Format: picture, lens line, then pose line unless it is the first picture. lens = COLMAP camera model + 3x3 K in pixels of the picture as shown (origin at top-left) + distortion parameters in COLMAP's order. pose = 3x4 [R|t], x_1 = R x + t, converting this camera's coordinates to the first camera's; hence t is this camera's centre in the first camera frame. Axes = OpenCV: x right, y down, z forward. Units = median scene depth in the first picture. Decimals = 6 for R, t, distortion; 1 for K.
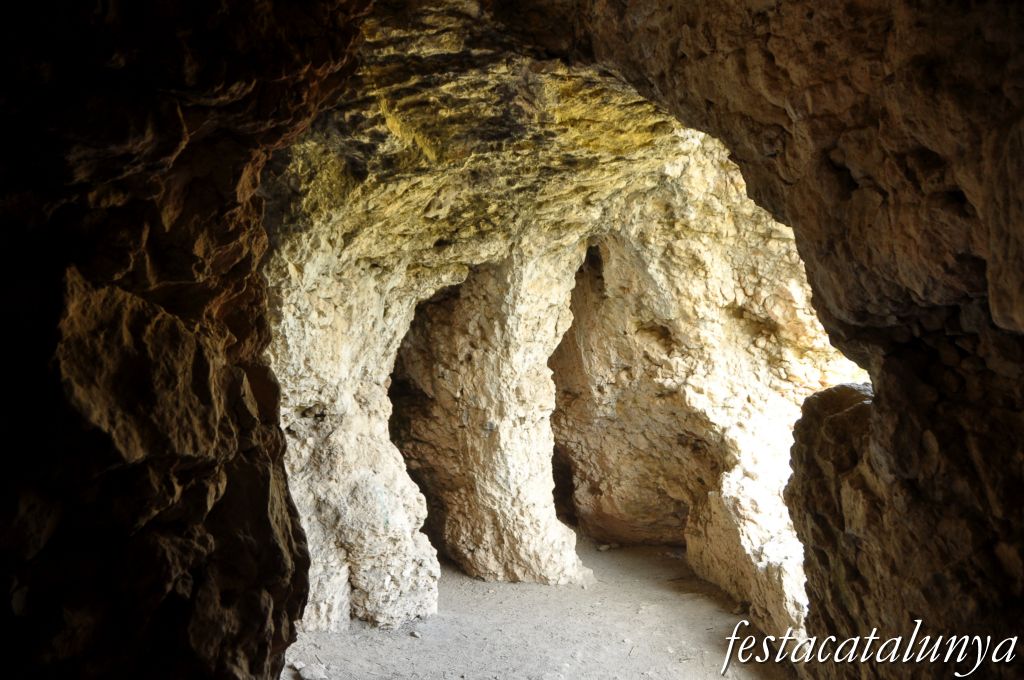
lens RADIAL K [[840.8, 0, 429.6], [0, 840.8, 357.8], [0, 0, 1]] dist [-0.159200, 0.082087]
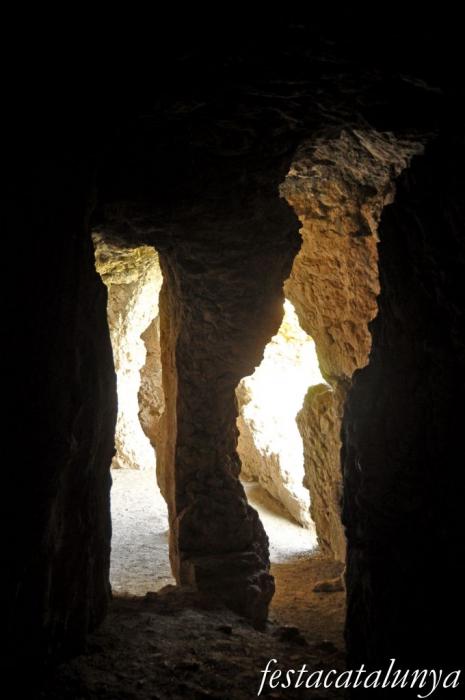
lens RADIAL K [[574.7, 0, 232.9], [0, 574.7, 349.8], [0, 0, 1]] dist [-0.159200, 0.082087]
pose [[0.938548, 0.041557, 0.342637, -0.129414], [-0.058494, 0.997516, 0.039241, -0.038488], [-0.340155, -0.056872, 0.938648, -0.211705]]
